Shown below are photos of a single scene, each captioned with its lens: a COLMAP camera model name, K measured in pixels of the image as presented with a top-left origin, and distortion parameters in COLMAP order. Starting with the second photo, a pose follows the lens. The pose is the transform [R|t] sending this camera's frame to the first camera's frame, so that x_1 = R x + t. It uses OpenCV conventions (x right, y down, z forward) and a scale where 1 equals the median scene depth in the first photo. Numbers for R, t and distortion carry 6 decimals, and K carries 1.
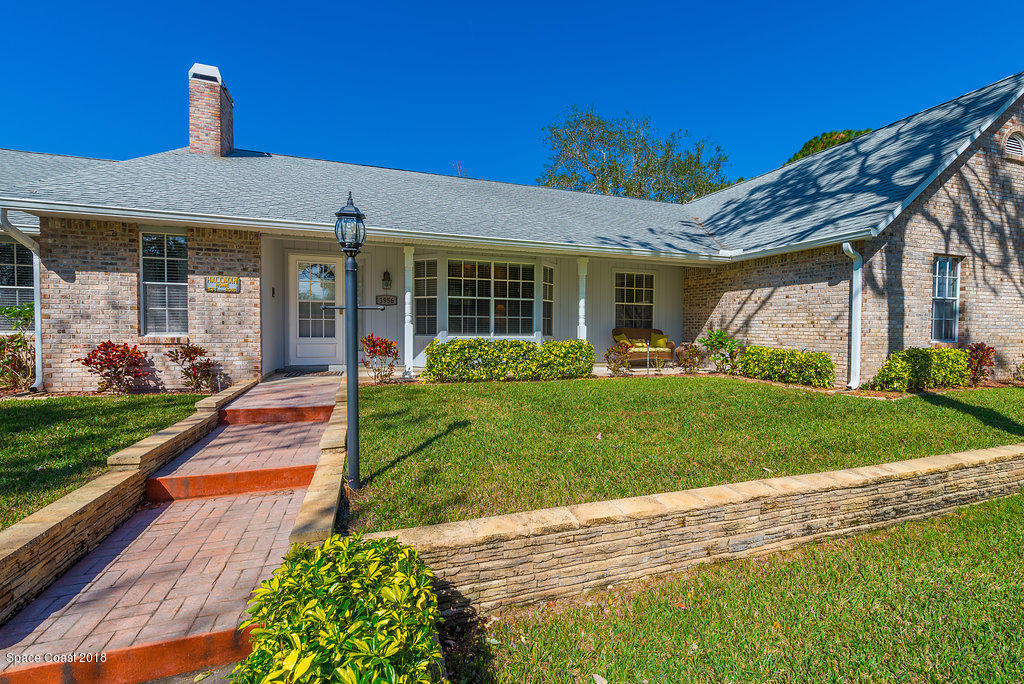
lens RADIAL K [[445.7, 0, 523.5], [0, 445.7, 340.2], [0, 0, 1]] dist [0.000552, -0.000718]
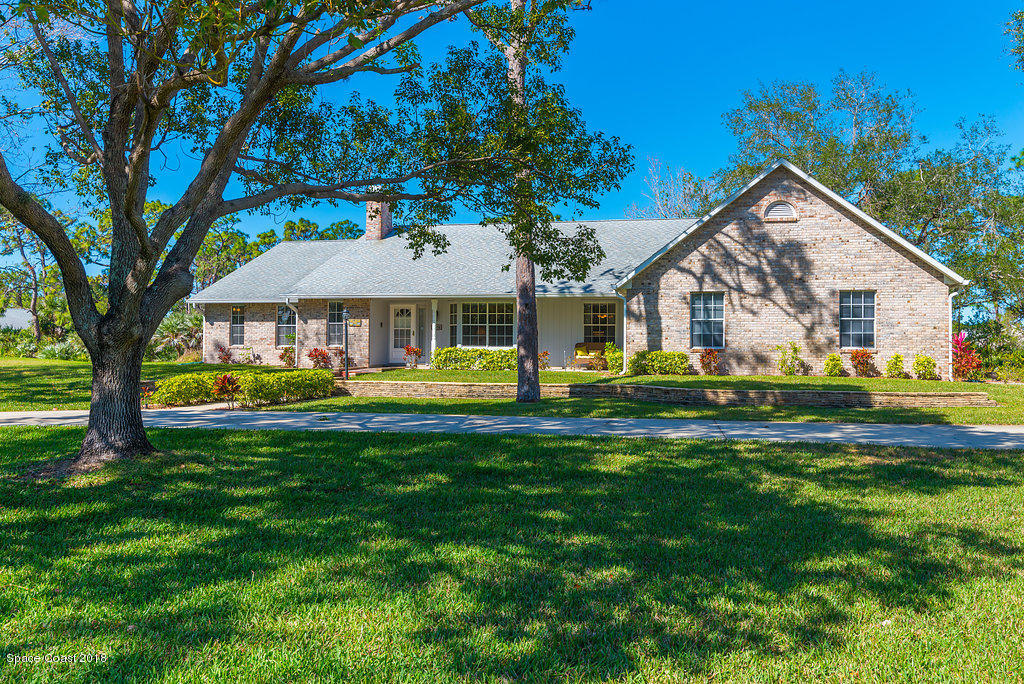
lens RADIAL K [[764.1, 0, 518.0], [0, 764.1, 343.1], [0, 0, 1]] dist [-0.024905, -0.000486]
pose [[0.845822, -0.008230, -0.533401, 1.749923], [-0.015615, 0.999071, -0.040175, 0.099017], [0.533236, 0.042310, 0.844908, -1.522507]]
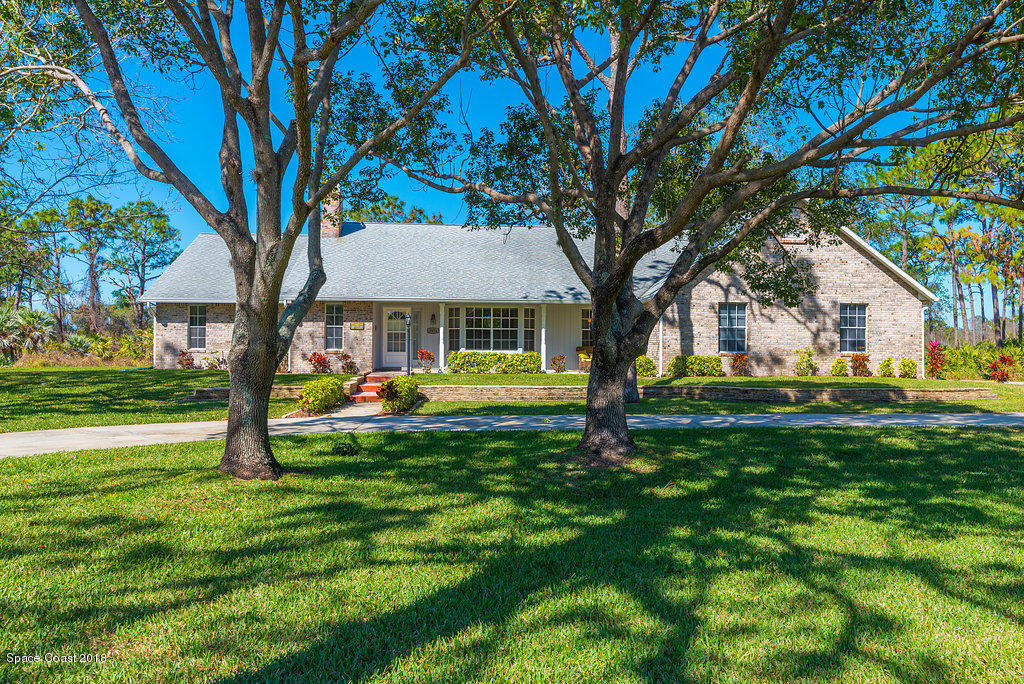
lens RADIAL K [[827.4, 0, 513.0], [0, 827.4, 345.4], [0, 0, 1]] dist [-0.002675, -0.002742]
pose [[0.962175, -0.006276, -0.272358, 0.978346], [-0.004153, 0.999281, -0.037699, 0.099766], [0.272399, 0.037404, 0.961457, -2.265780]]
